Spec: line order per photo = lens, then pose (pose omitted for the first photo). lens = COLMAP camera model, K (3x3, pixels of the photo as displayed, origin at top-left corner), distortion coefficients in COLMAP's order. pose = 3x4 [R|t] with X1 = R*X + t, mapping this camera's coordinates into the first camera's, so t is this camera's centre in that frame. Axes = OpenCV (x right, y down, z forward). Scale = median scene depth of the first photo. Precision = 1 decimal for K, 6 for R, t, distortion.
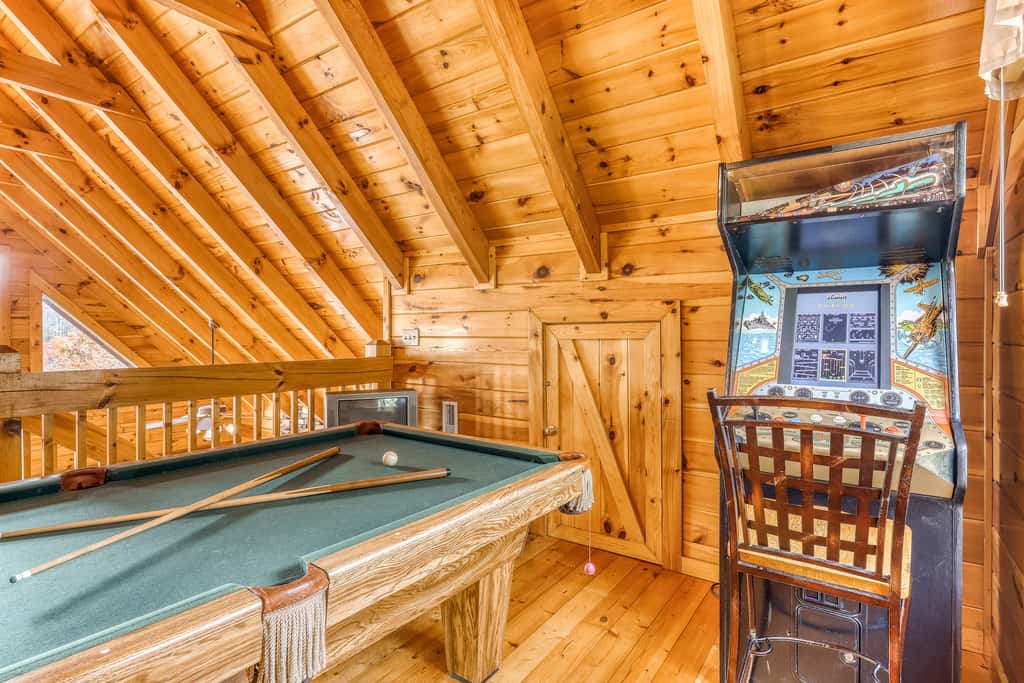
lens RADIAL K [[516.9, 0, 512.0], [0, 516.9, 332.3], [0, 0, 1]] dist [0.002373, 0.000326]
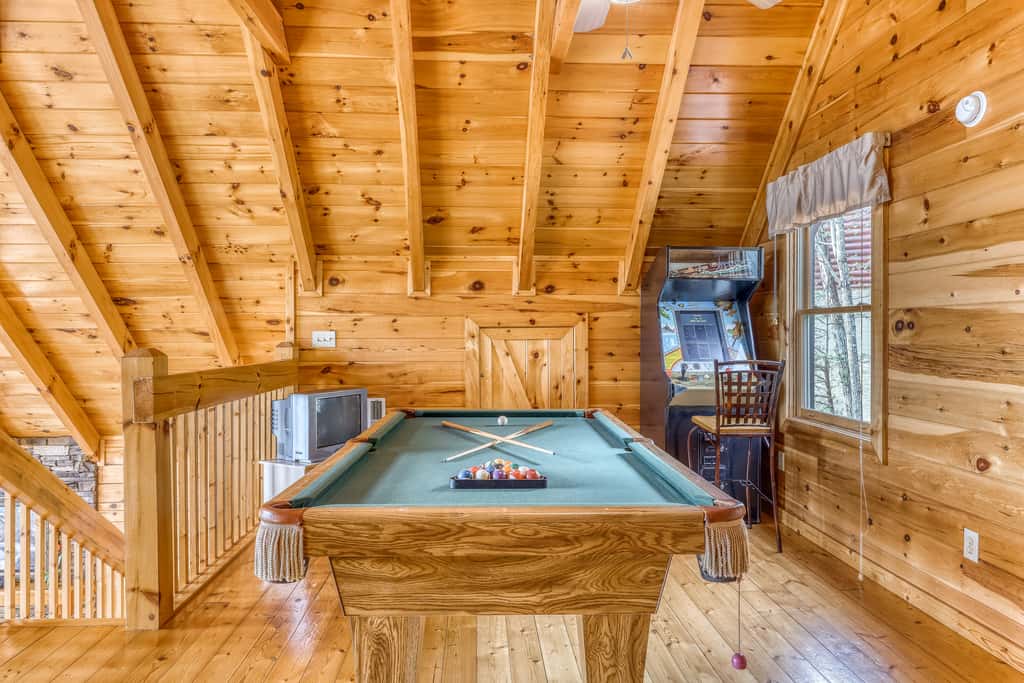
lens RADIAL K [[672.7, 0, 515.6], [0, 672.7, 326.7], [0, 0, 1]] dist [-0.000737, -0.001662]
pose [[0.784815, 0.004329, 0.619715, -0.948576], [-0.000398, 0.999979, -0.006481, -0.008350], [-0.619730, 0.004839, 0.784800, -0.357642]]
